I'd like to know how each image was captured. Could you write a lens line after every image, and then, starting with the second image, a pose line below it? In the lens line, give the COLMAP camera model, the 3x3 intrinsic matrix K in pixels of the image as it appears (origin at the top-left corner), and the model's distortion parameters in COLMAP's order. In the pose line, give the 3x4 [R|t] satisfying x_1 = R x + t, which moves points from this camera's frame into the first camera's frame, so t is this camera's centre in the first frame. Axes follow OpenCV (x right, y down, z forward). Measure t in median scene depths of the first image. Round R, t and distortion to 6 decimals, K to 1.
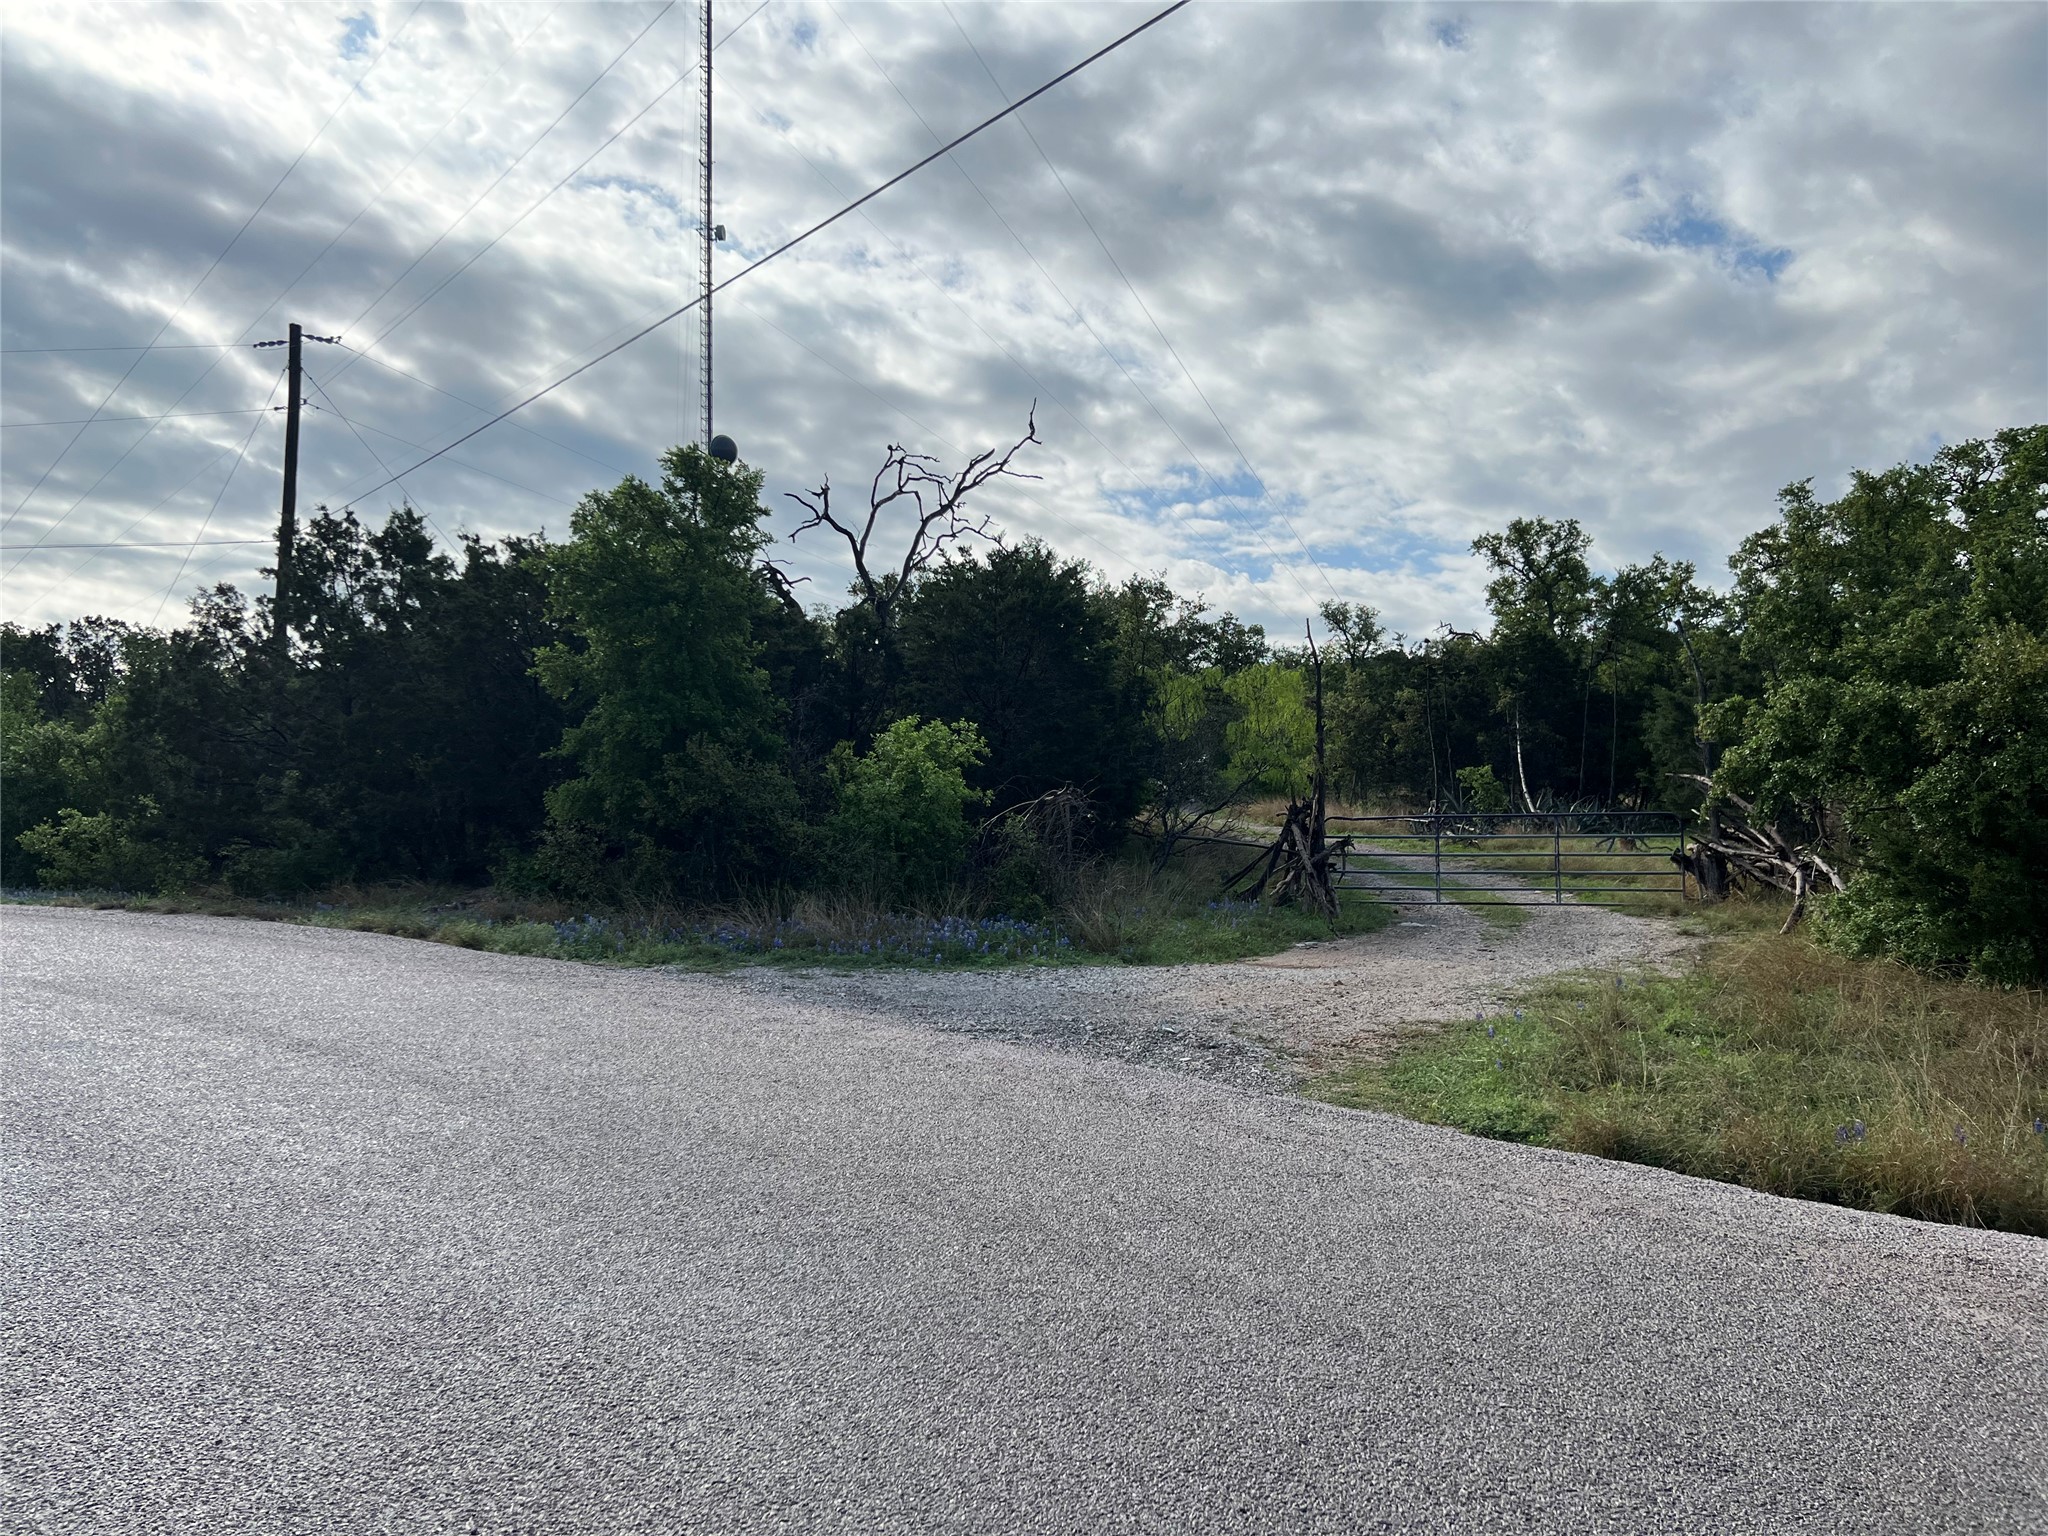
lens RADIAL K [[1561.9, 0, 1016.5], [0, 1561.9, 809.2], [0, 0, 1]] dist [-0.003243, -0.003056]
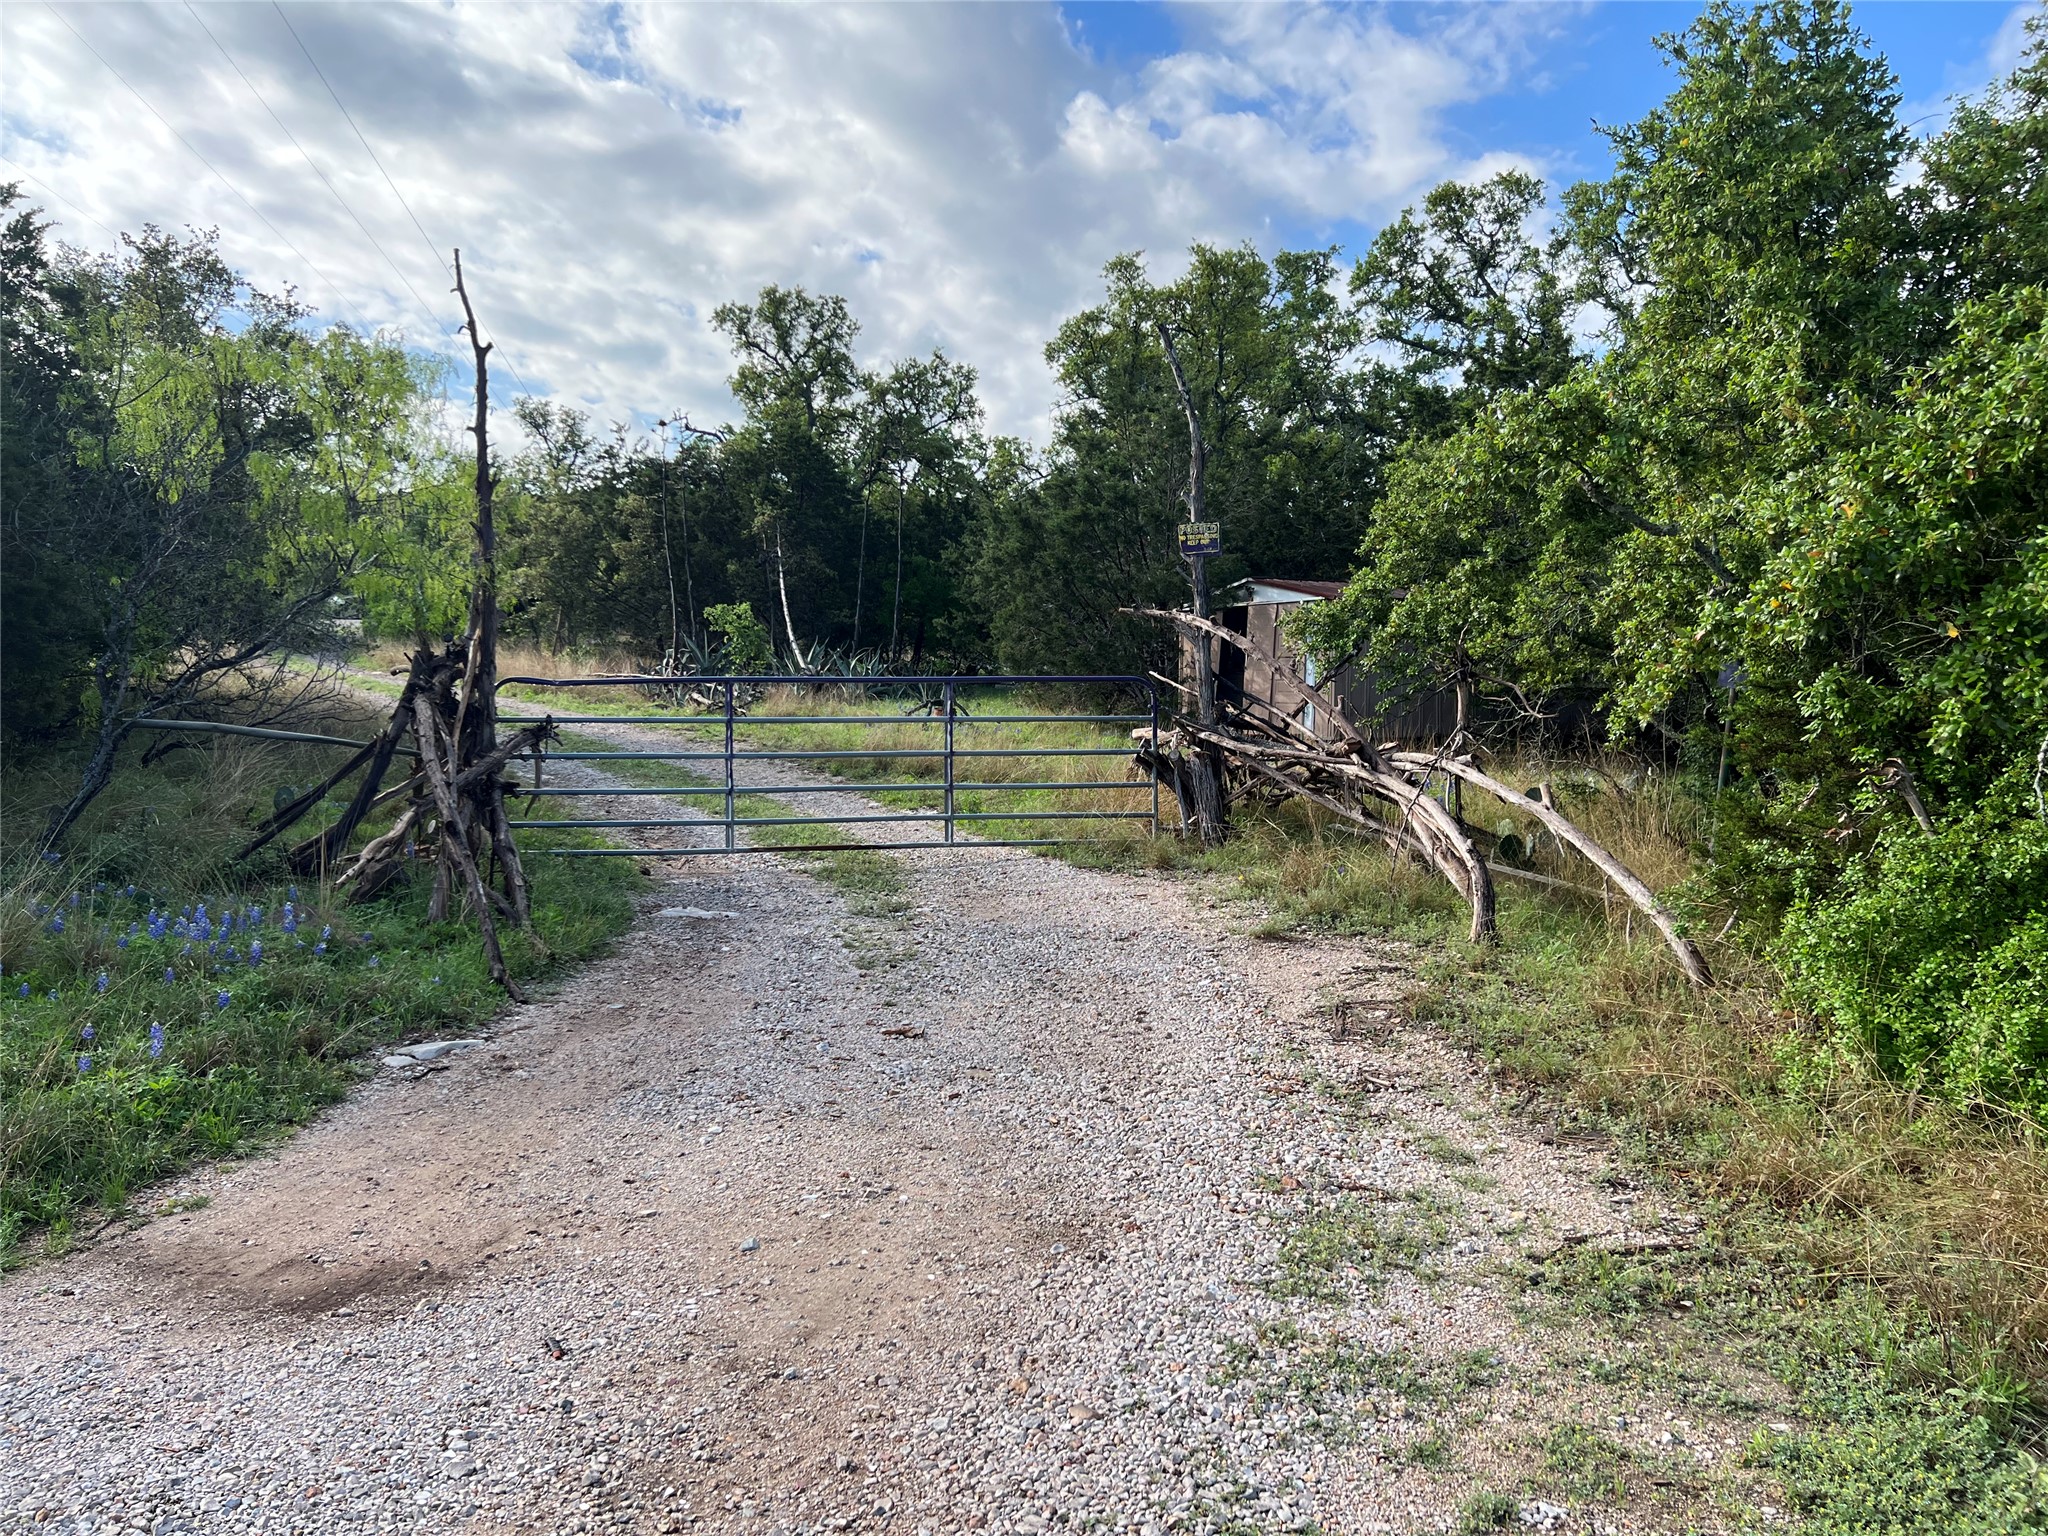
lens RADIAL K [[1561.9, 0, 1016.5], [0, 1561.9, 809.2], [0, 0, 1]] dist [-0.003243, -0.003056]
pose [[0.879077, -0.027089, 0.475909, 0.060768], [-0.018242, 0.995741, 0.090374, -0.000292], [-0.476330, -0.088128, 0.874839, 0.281385]]
